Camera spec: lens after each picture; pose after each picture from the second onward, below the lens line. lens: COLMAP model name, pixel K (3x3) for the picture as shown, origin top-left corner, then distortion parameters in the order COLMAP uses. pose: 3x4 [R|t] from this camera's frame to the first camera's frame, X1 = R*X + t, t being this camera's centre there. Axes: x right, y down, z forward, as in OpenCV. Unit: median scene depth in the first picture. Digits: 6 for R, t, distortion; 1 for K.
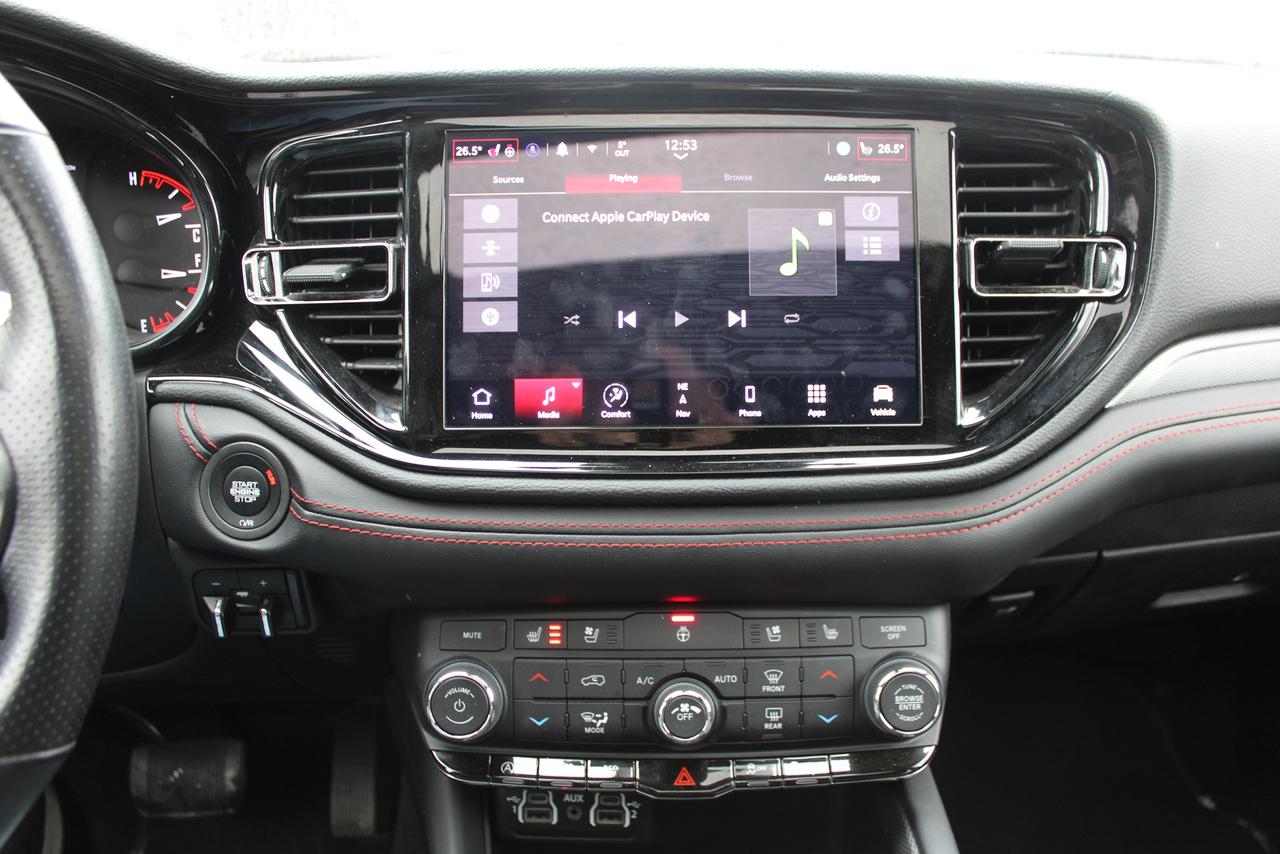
lens RADIAL K [[1081.8, 0, 640.0], [0, 1081.8, 427.0], [0, 0, 1]] dist [-0.164512, 0.147108]
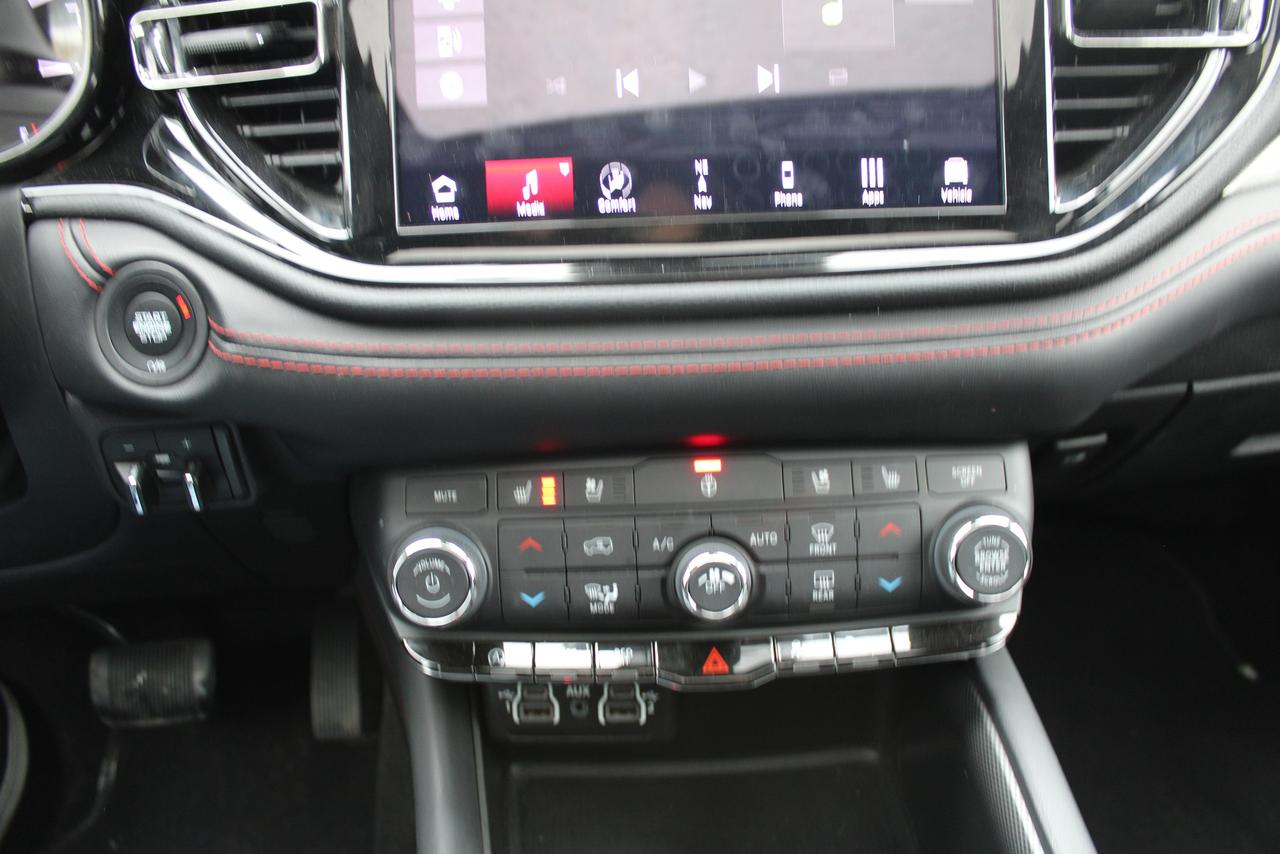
lens RADIAL K [[1081.8, 0, 640.0], [0, 1081.8, 427.0], [0, 0, 1]] dist [-0.164512, 0.147108]
pose [[0.999456, -0.031577, 0.009472, -0.017340], [0.030467, 0.994476, 0.100447, 0.067905], [-0.012592, -0.100103, 0.994897, 0.205984]]
